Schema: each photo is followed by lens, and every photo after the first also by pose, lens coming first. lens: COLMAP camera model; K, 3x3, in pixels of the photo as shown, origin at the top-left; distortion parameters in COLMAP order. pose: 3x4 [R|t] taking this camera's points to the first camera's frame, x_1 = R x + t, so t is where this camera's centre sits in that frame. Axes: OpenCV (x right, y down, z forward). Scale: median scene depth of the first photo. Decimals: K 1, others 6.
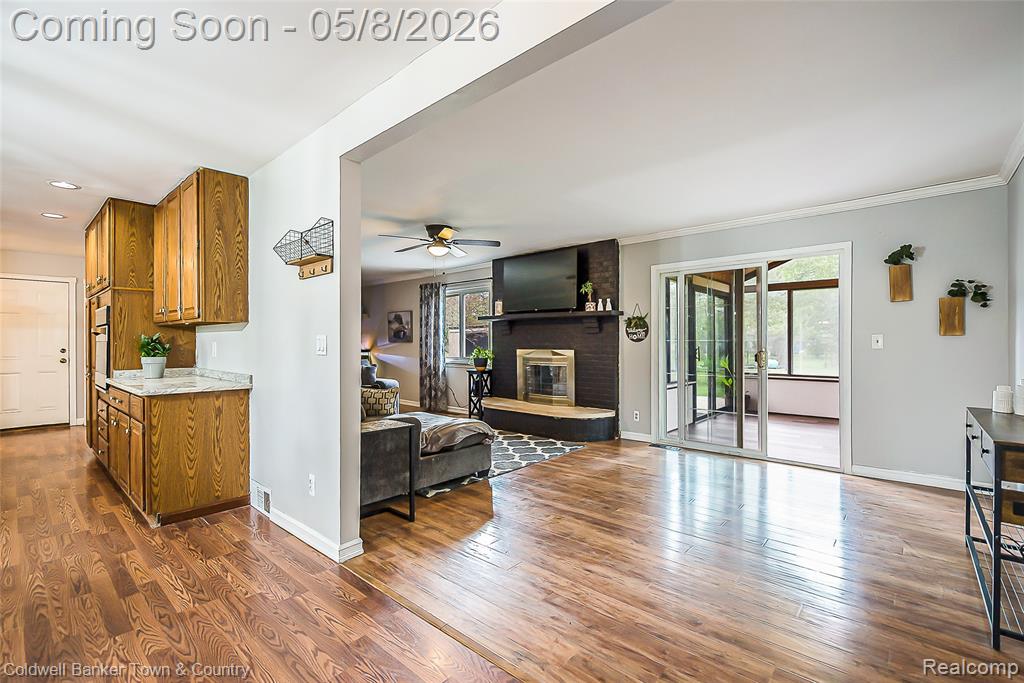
lens RADIAL K [[445.2, 0, 512.6], [0, 445.2, 341.9], [0, 0, 1]] dist [-0.011112, -0.000141]
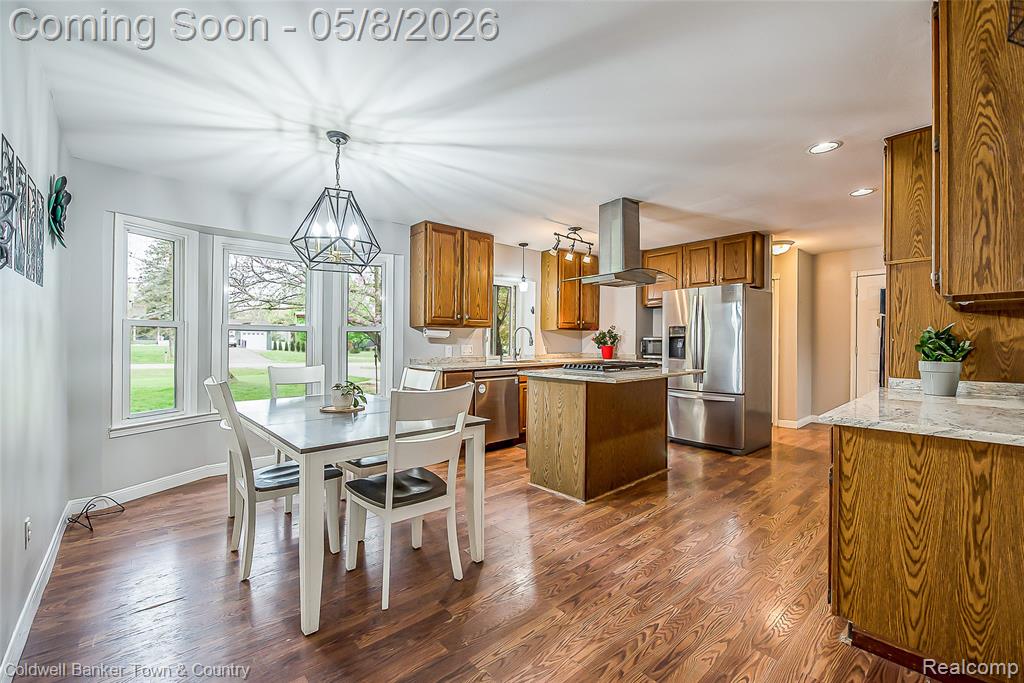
lens RADIAL K [[422.2, 0, 505.7], [0, 422.2, 341.7], [0, 0, 1]] dist [-0.015185, -0.002372]
pose [[-0.136829, 0.006281, -0.990575, -0.117591], [-0.000148, 0.999980, 0.006361, 0.002151], [0.990595, 0.001017, -0.136826, 0.394230]]
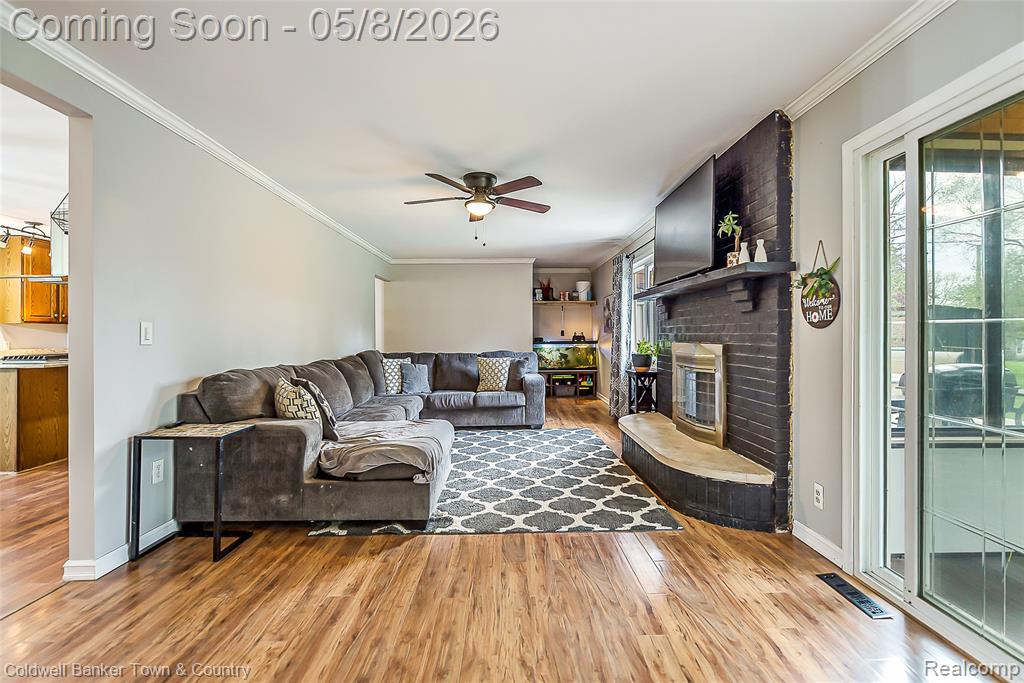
lens RADIAL K [[445.2, 0, 527.6], [0, 445.2, 337.4], [0, 0, 1]] dist [-0.011112, -0.000141]
pose [[0.675997, 0.004633, -0.736890, 0.489818], [0.001229, 0.999972, 0.007414, 0.006357], [0.736903, -0.005917, 0.675973, 0.599688]]
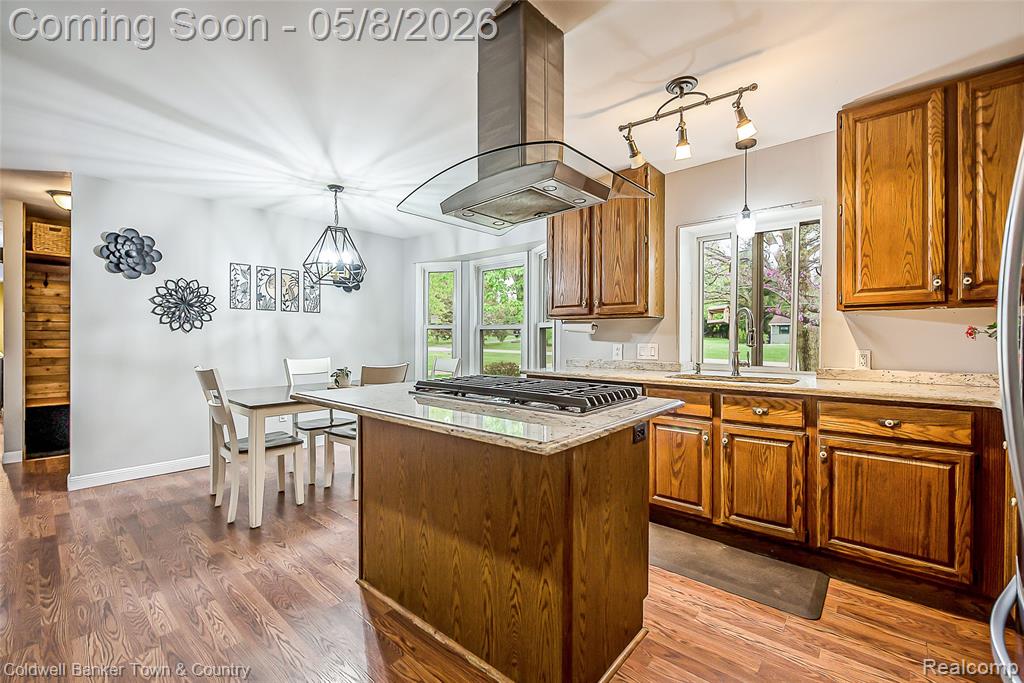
lens RADIAL K [[445.2, 0, 516.5], [0, 445.2, 337.0], [0, 0, 1]] dist [-0.011112, -0.000141]
pose [[-0.999922, 0.001242, 0.012407, -1.010439], [0.001197, 0.999993, -0.003630, 0.008527], [-0.012411, -0.003614, -0.999916, 0.917428]]
